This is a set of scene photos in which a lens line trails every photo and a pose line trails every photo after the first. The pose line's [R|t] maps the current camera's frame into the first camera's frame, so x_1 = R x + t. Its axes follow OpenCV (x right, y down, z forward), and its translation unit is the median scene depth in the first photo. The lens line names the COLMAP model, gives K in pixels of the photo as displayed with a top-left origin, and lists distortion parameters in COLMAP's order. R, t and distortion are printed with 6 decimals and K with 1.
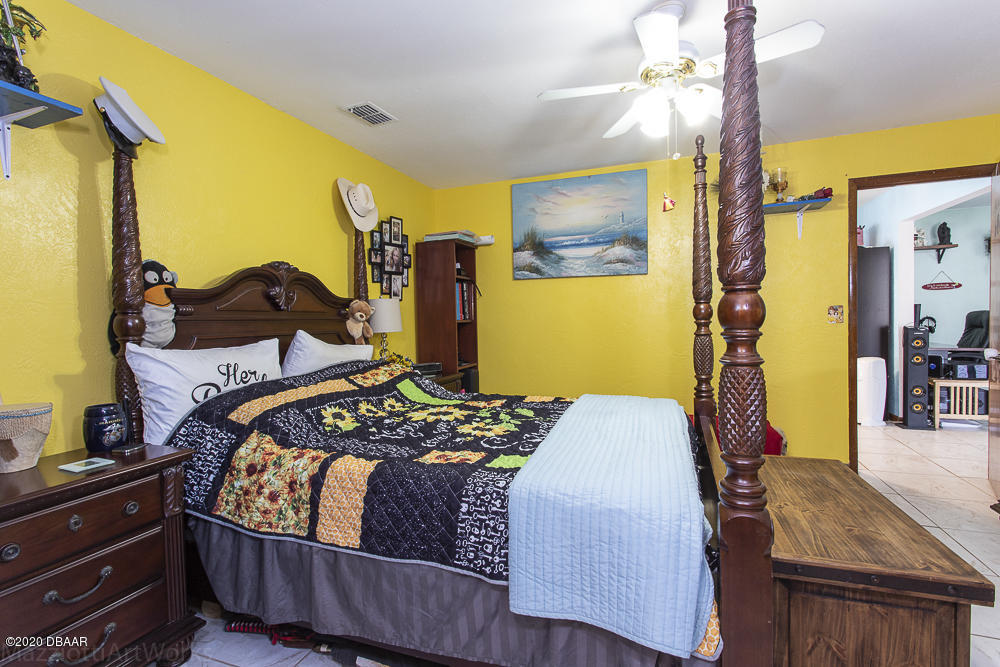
lens RADIAL K [[476.4, 0, 496.2], [0, 476.4, 337.6], [0, 0, 1]] dist [0.003037, -0.001213]
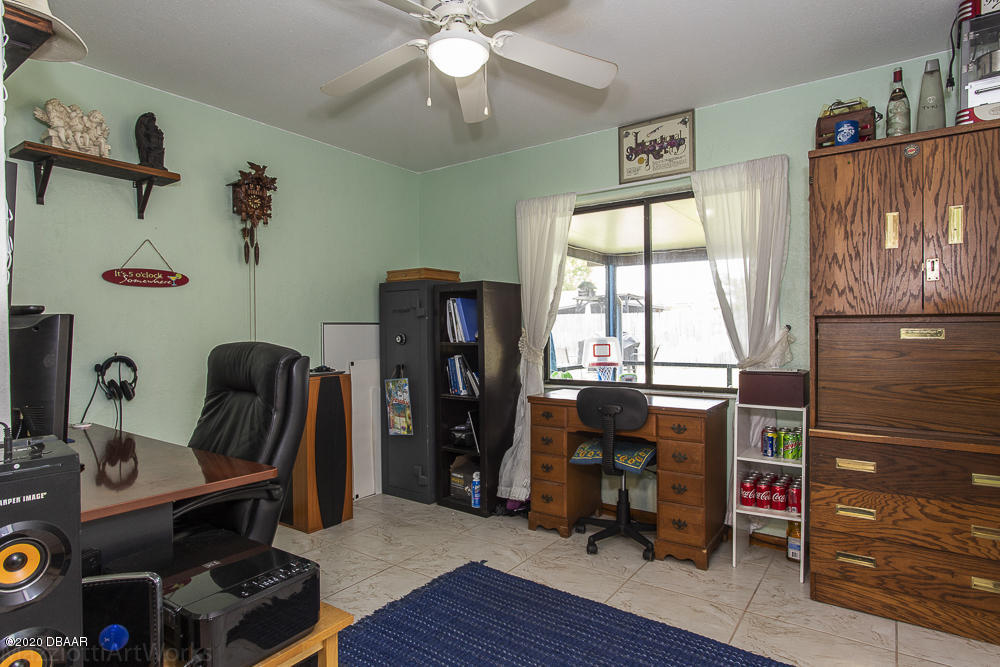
lens RADIAL K [[556.8, 0, 494.4], [0, 556.8, 334.7], [0, 0, 1]] dist [-0.011116, 0.004010]
pose [[0.261556, 0.014687, 0.965077, 0.573416], [0.039614, 0.998878, -0.025938, -0.038110], [-0.964375, 0.045015, 0.260681, 0.612843]]
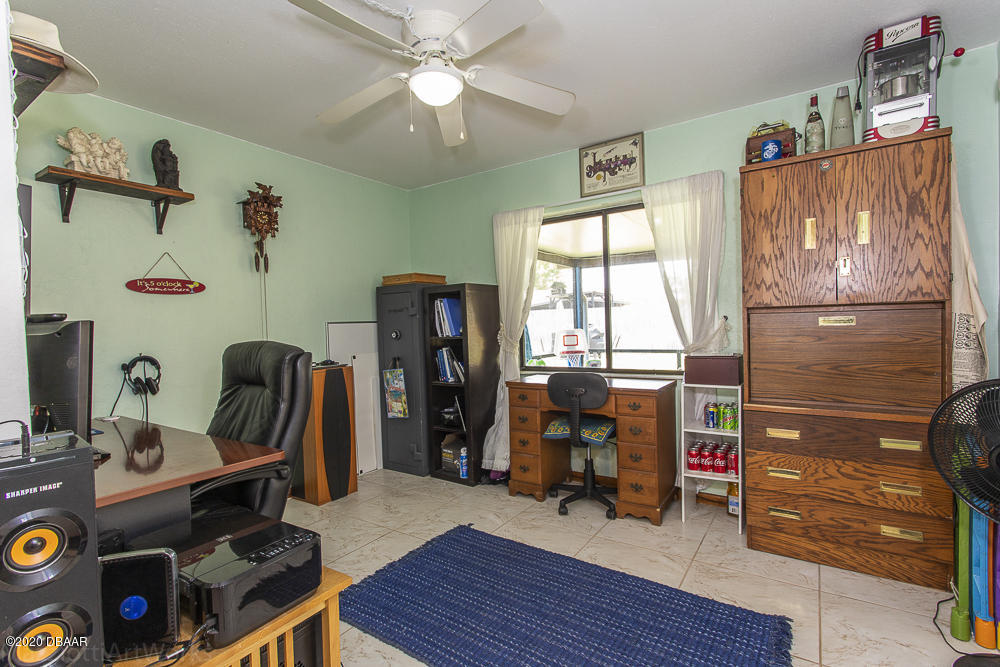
lens RADIAL K [[476.4, 0, 495.4], [0, 476.4, 334.3], [0, 0, 1]] dist [0.003037, -0.001213]
pose [[0.232625, -0.002555, 0.972563, 0.577244], [0.062464, 0.997971, -0.012319, -0.038685], [-0.970559, 0.063616, 0.232312, 0.608103]]
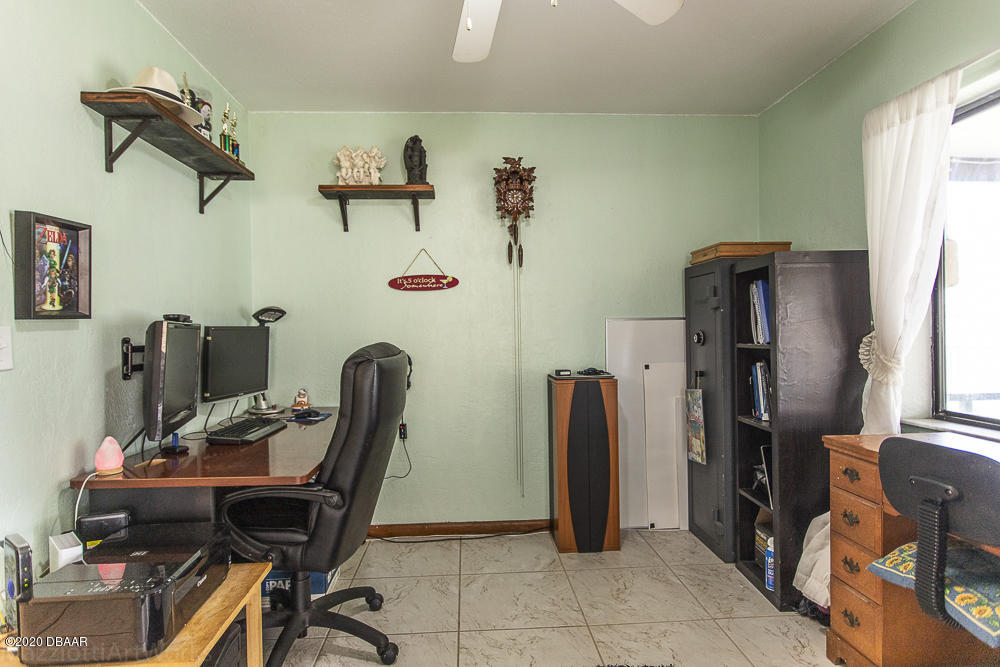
lens RADIAL K [[556.8, 0, 499.6], [0, 556.8, 334.4], [0, 0, 1]] dist [-0.011116, 0.004010]
pose [[0.914457, 0.007987, 0.404605, 0.797443], [0.008277, 0.999227, -0.038433, -0.039632], [-0.404599, 0.038494, 0.913684, 0.505280]]
